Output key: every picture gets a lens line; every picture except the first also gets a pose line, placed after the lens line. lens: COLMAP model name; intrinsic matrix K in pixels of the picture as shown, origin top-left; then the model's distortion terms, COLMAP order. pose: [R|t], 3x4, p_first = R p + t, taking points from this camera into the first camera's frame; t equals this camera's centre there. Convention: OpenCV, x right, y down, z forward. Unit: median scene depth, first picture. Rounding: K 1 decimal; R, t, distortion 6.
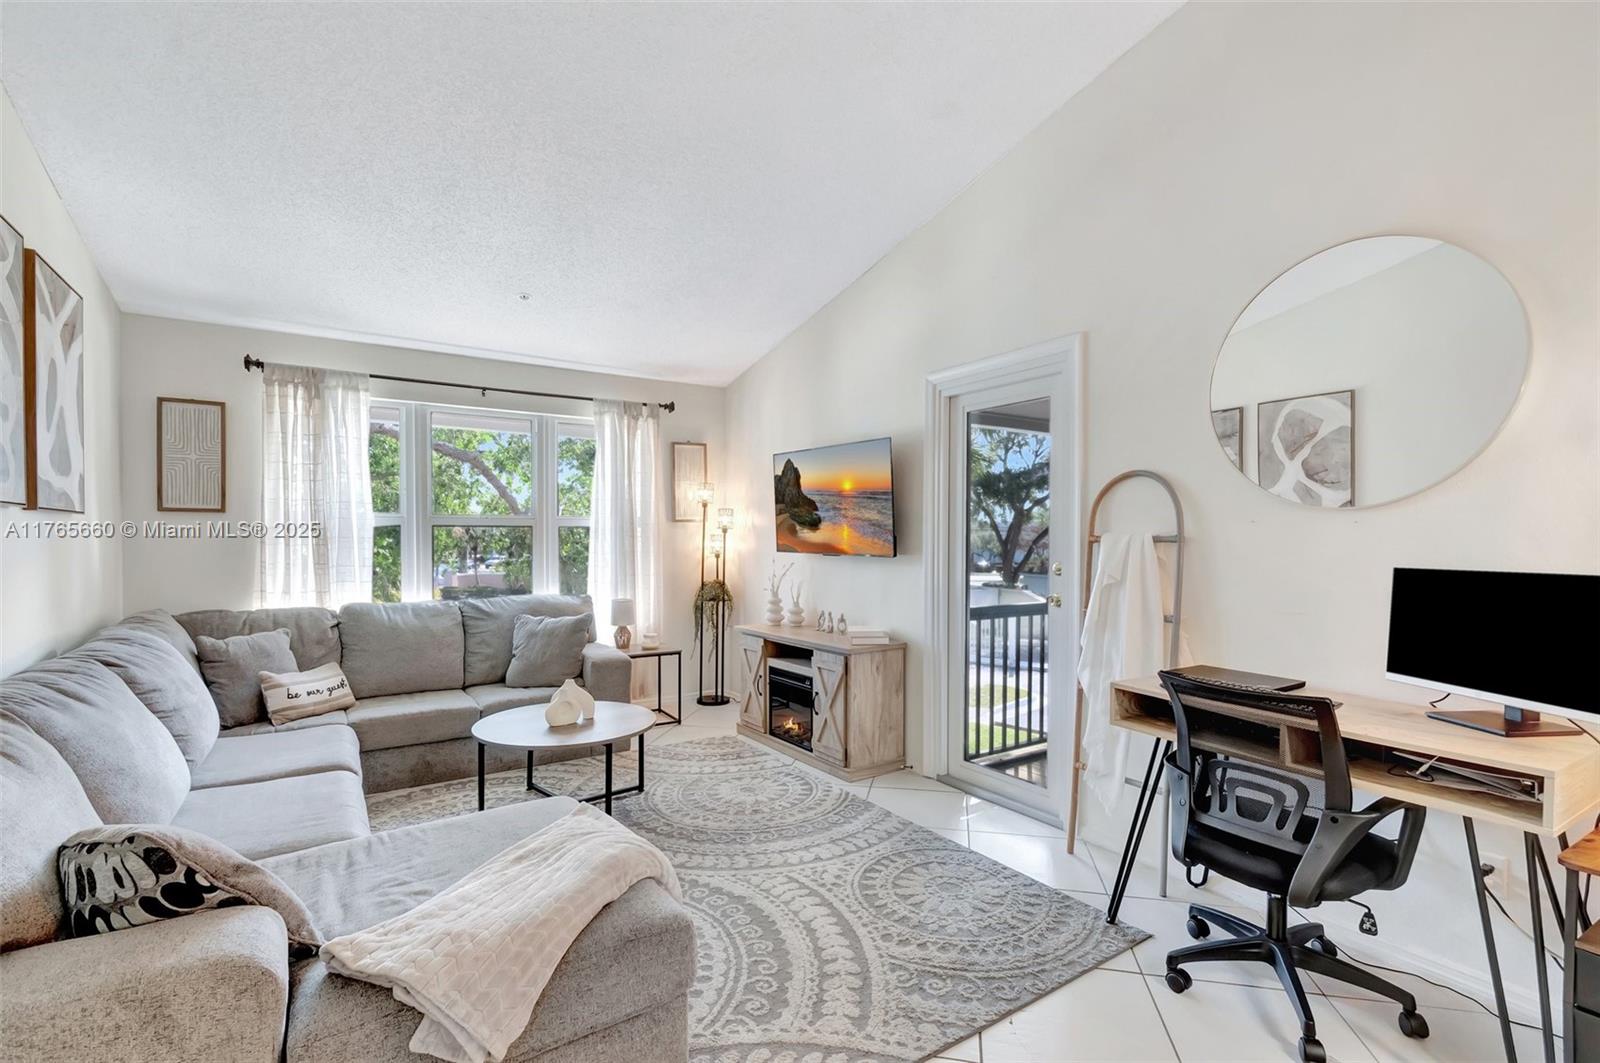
lens RADIAL K [[719.0, 0, 796.2], [0, 719.0, 568.4], [0, 0, 1]] dist [-0.000732, -0.001241]
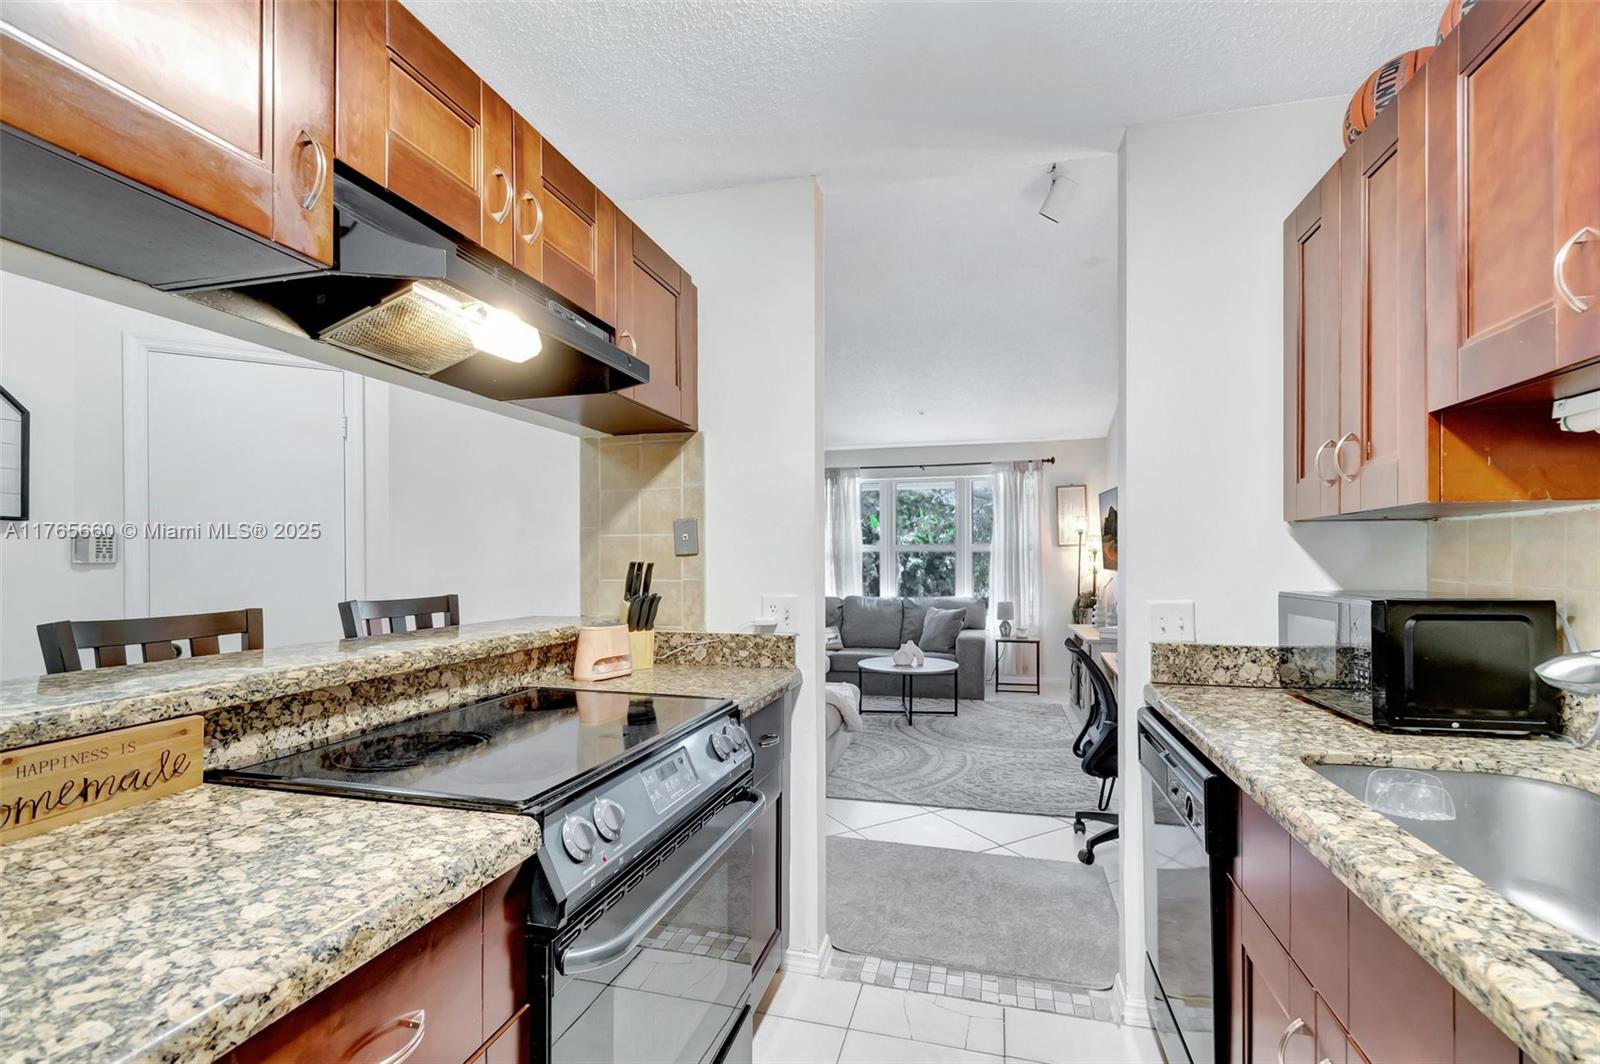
lens RADIAL K [[719.0, 0, 811.5], [0, 719.0, 582.4], [0, 0, 1]] dist [-0.000732, -0.001241]
pose [[0.678671, 0.023051, -0.734080, 0.695387], [-0.029050, 0.999568, 0.004530, 0.011498], [0.733868, 0.018250, 0.679047, -0.313871]]
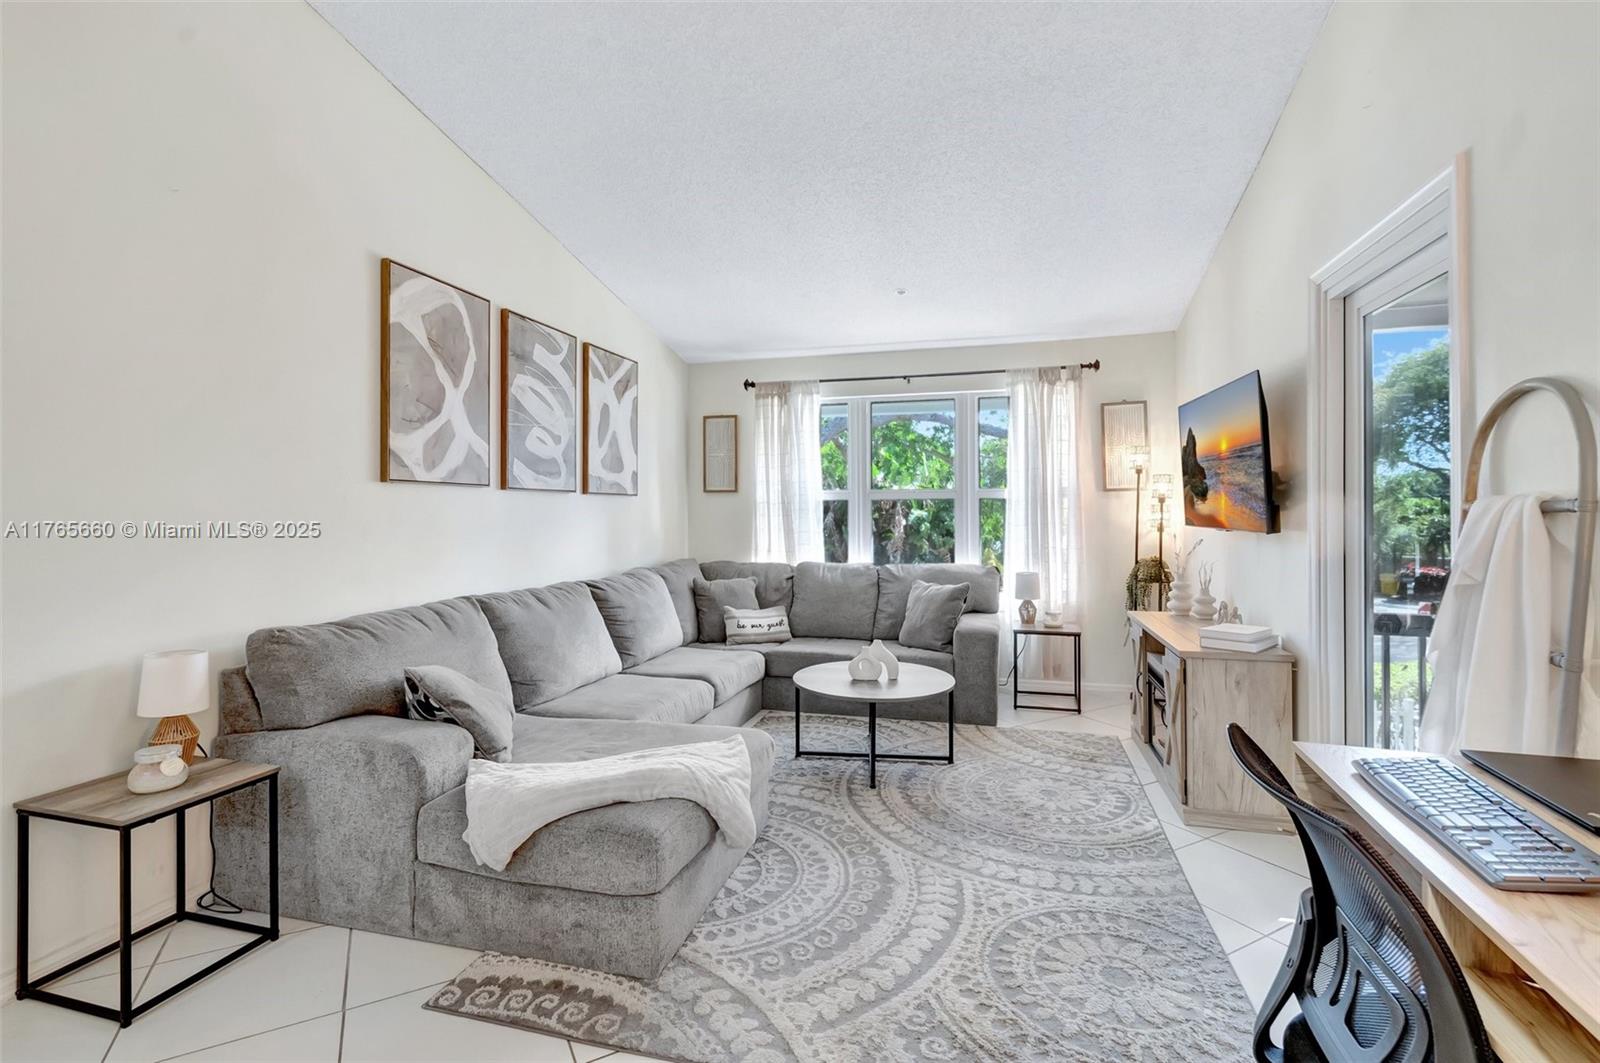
lens RADIAL K [[719.0, 0, 801.5], [0, 719.0, 533.0], [0, 0, 1]] dist [-0.000732, -0.001241]
pose [[0.658580, 0.020752, -0.752225, 0.369060], [-0.028692, 0.999585, 0.002455, -0.005268], [0.751964, 0.019966, 0.658902, 0.170169]]
